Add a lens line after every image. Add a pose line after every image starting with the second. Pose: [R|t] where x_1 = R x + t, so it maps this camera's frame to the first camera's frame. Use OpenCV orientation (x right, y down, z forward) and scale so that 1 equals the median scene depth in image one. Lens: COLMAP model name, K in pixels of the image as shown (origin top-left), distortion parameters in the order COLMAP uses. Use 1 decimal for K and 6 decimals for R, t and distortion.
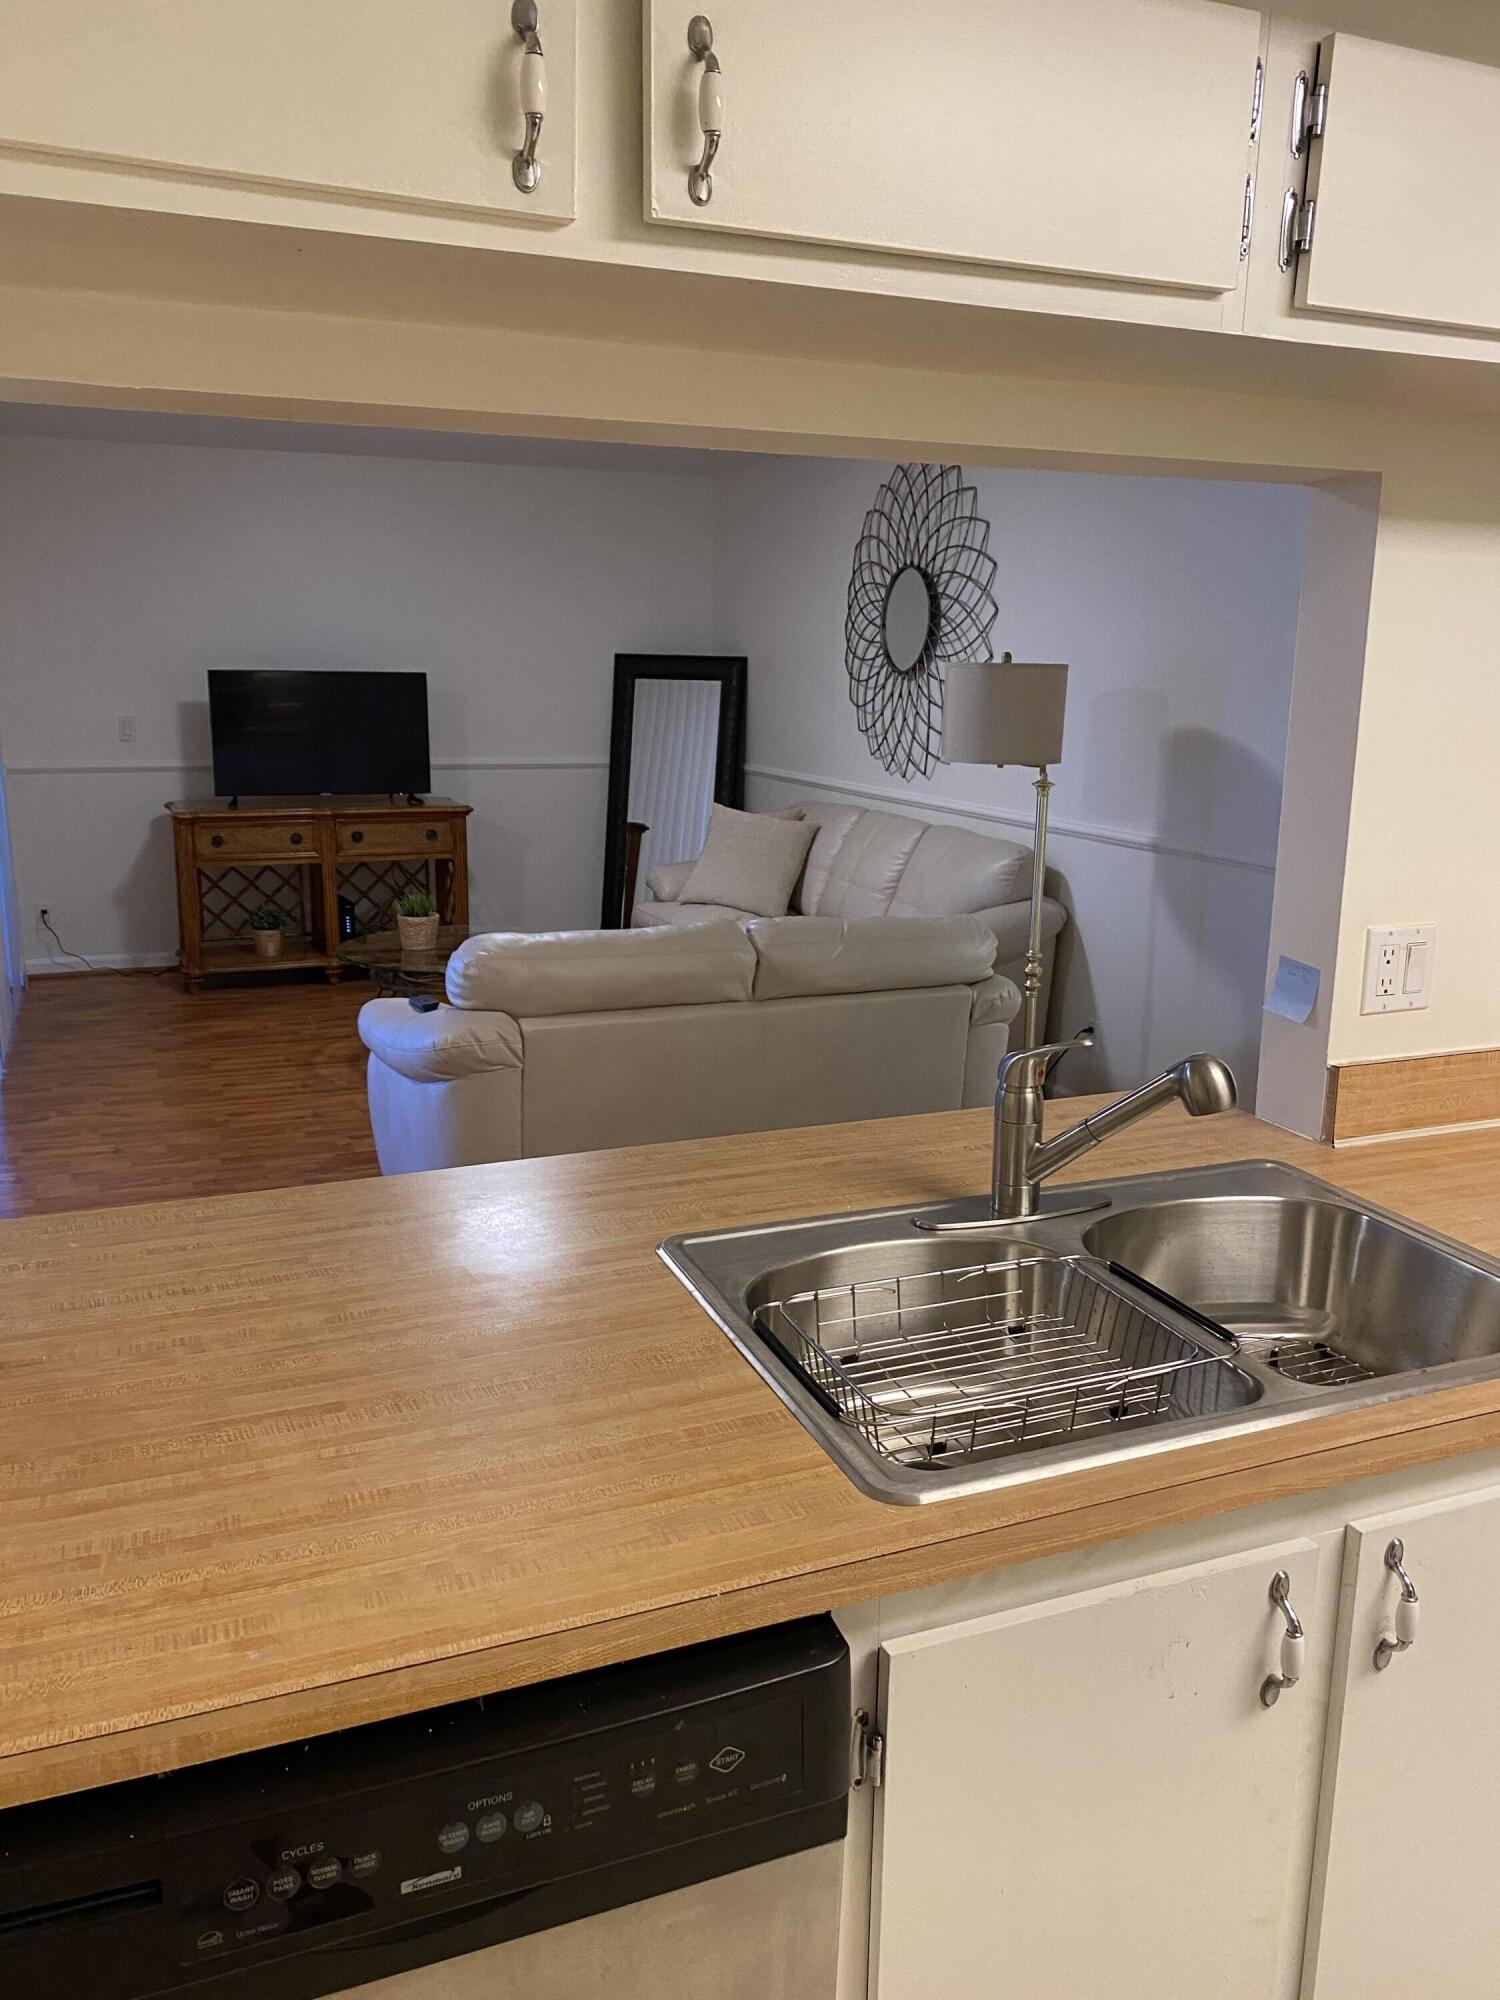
lens RADIAL K [[1527.9, 0, 738.6], [0, 1527.9, 995.2], [0, 0, 1]] dist [0.019164, -0.010635]
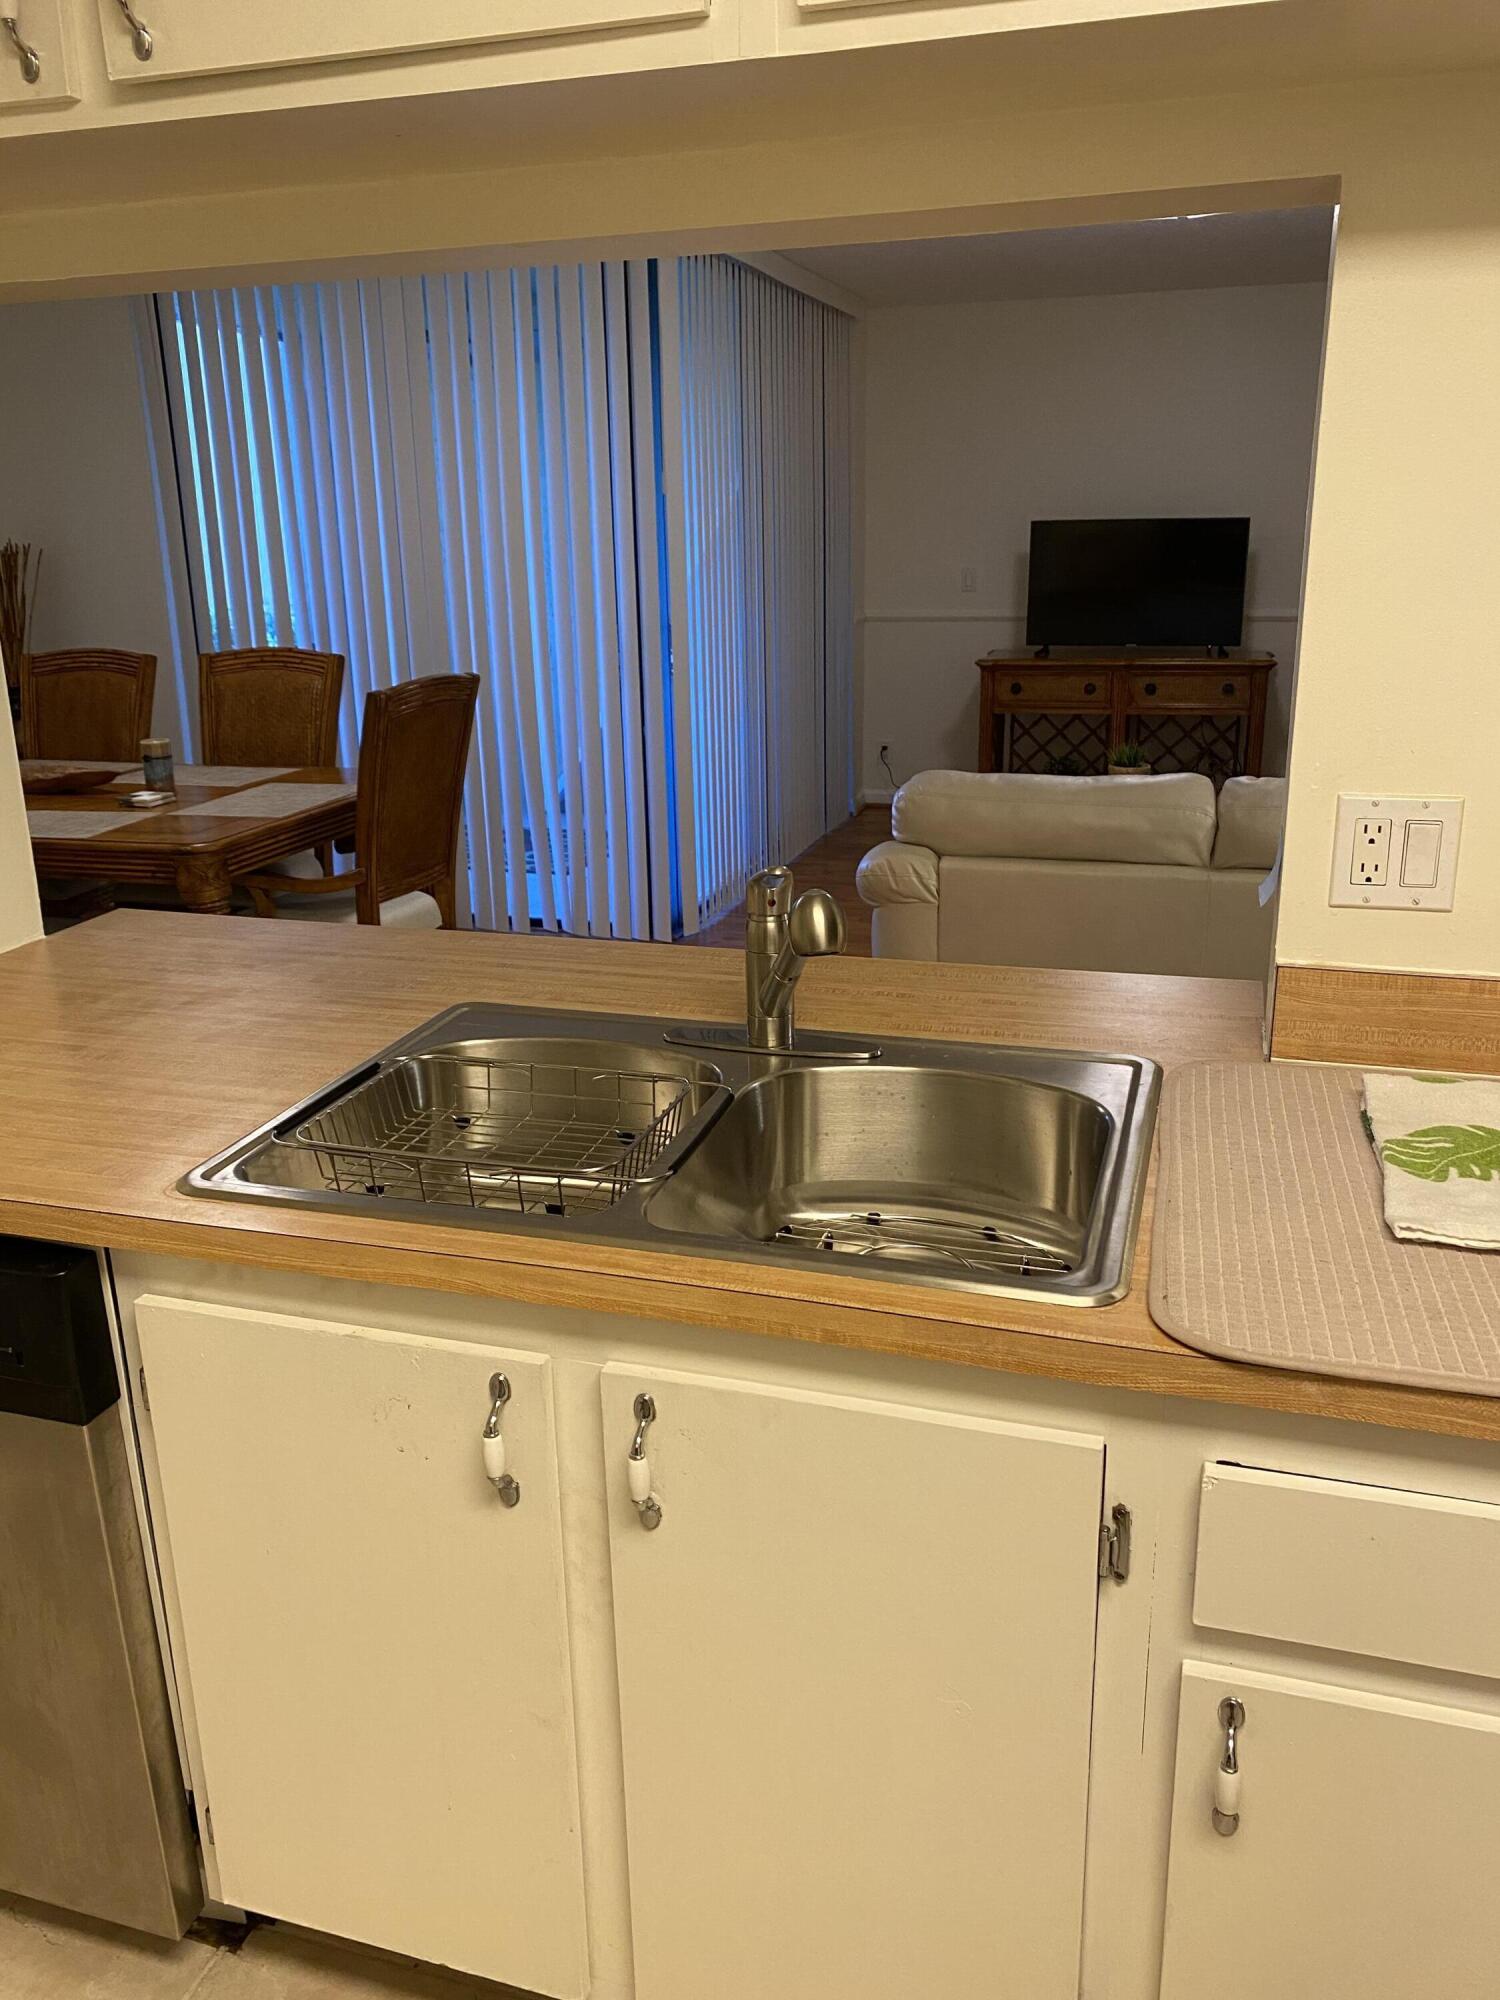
lens RADIAL K [[1527.9, 0, 740.7], [0, 1527.9, 1003.3], [0, 0, 1]] dist [0.019164, -0.010635]
pose [[0.769932, 0.164277, -0.616618, 0.658037], [-0.107846, 0.985893, 0.127997, -0.005840], [0.628947, -0.032049, 0.776788, 0.204361]]
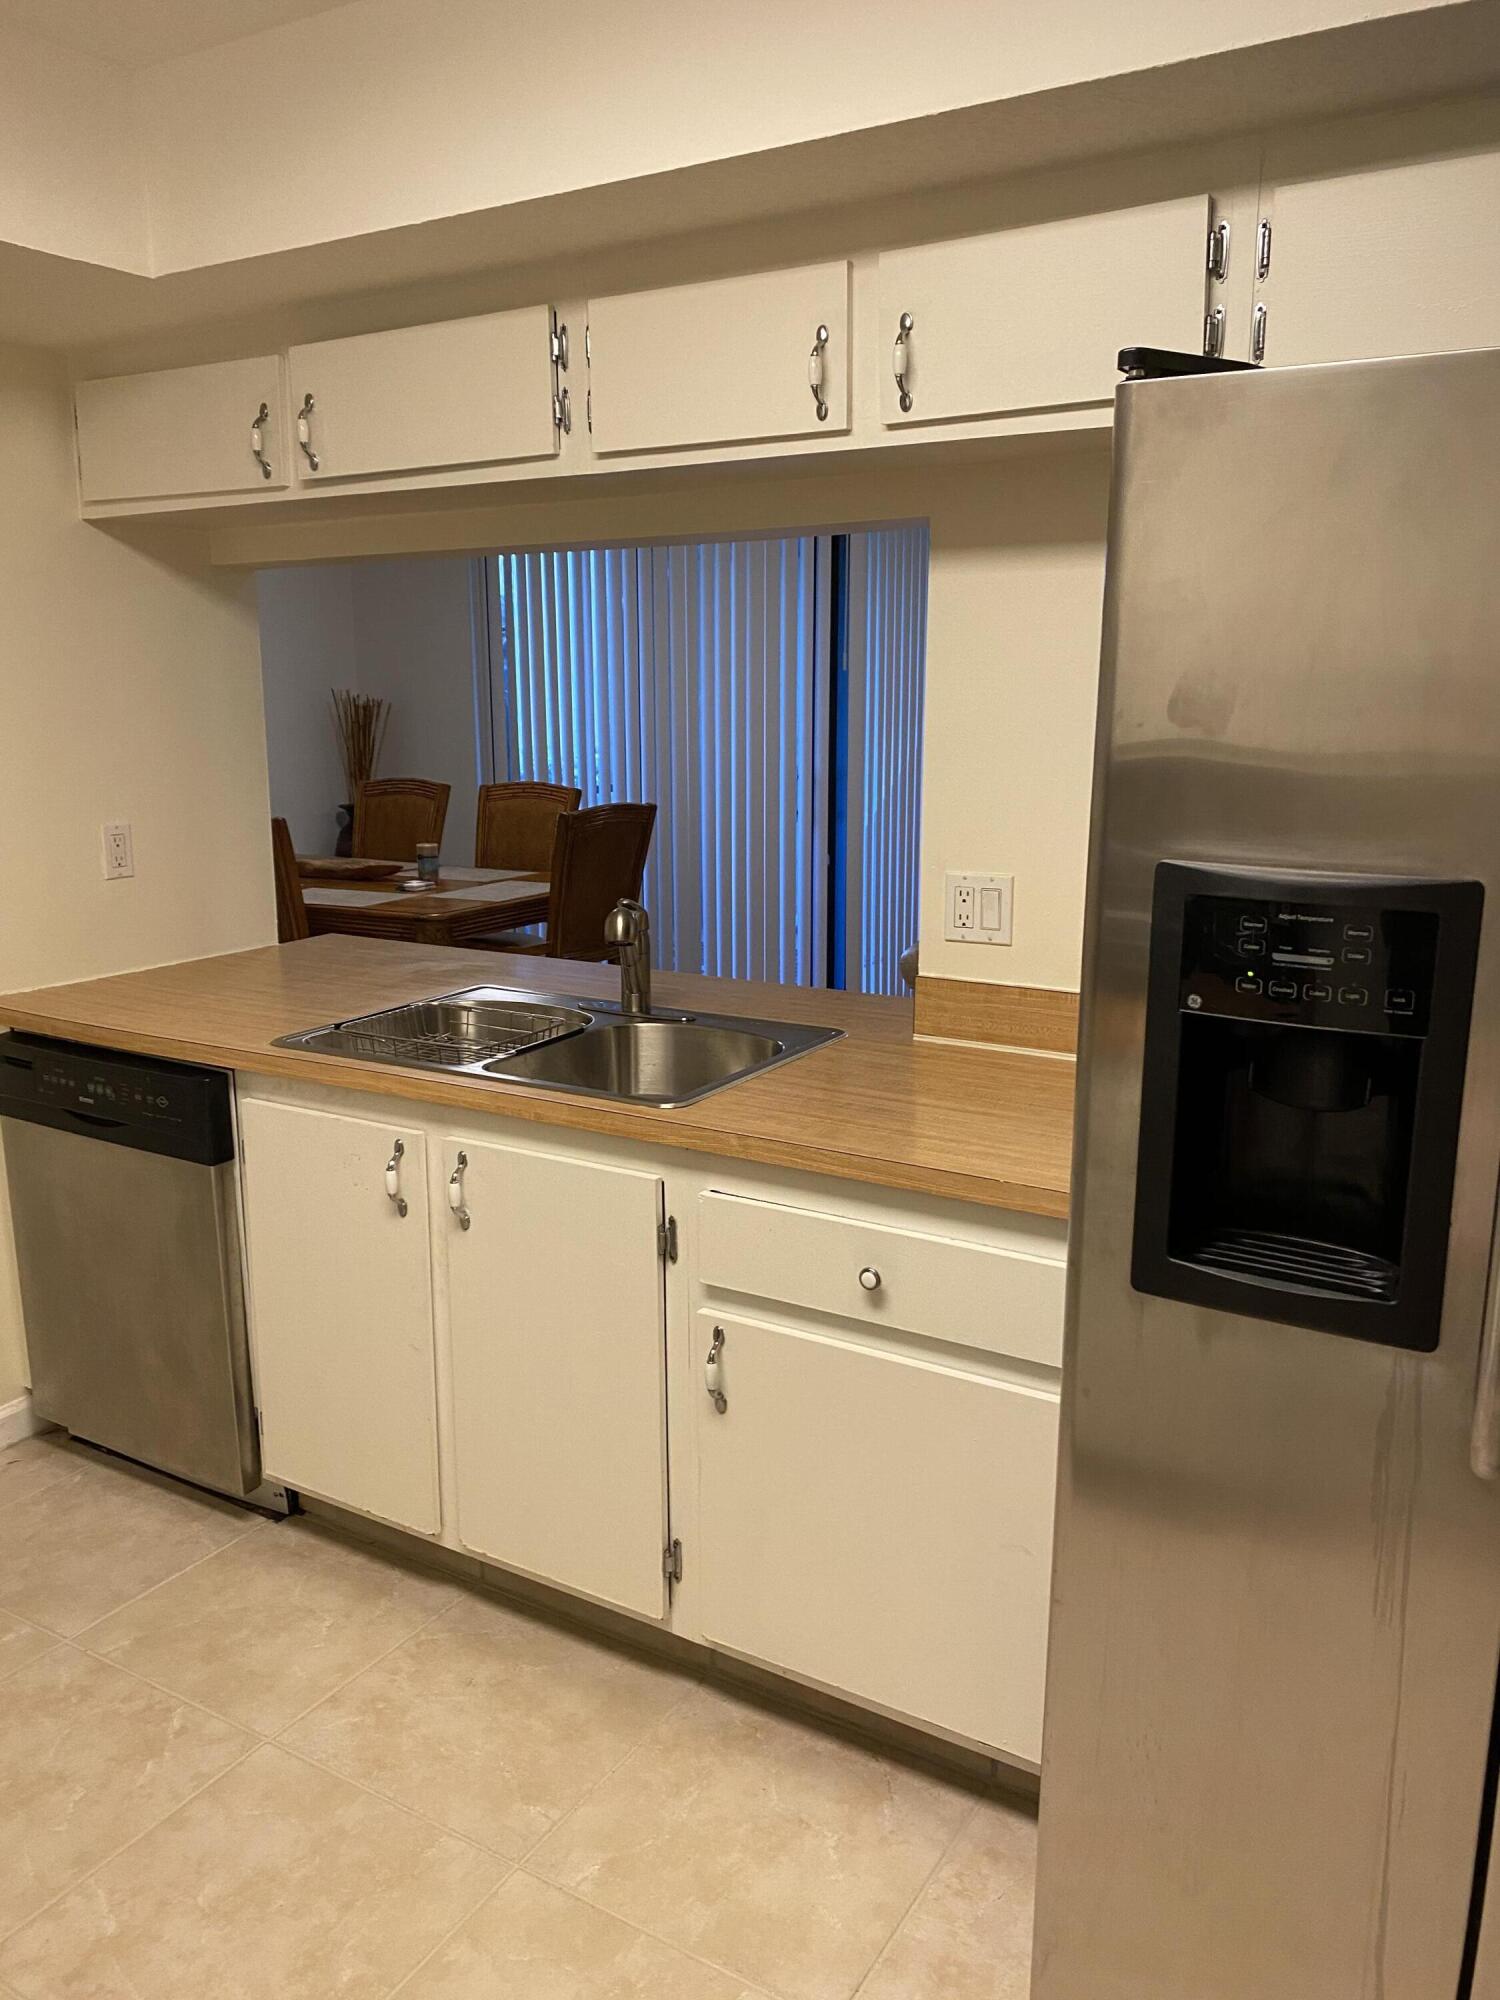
lens RADIAL K [[1527.9, 0, 749.2], [0, 1527.9, 1008.0], [0, 0, 1]] dist [0.019164, -0.010635]
pose [[0.598888, 0.150707, -0.786524, 1.301188], [-0.163805, 0.984421, 0.063900, 0.013557], [0.783901, 0.090568, 0.614245, 0.099271]]
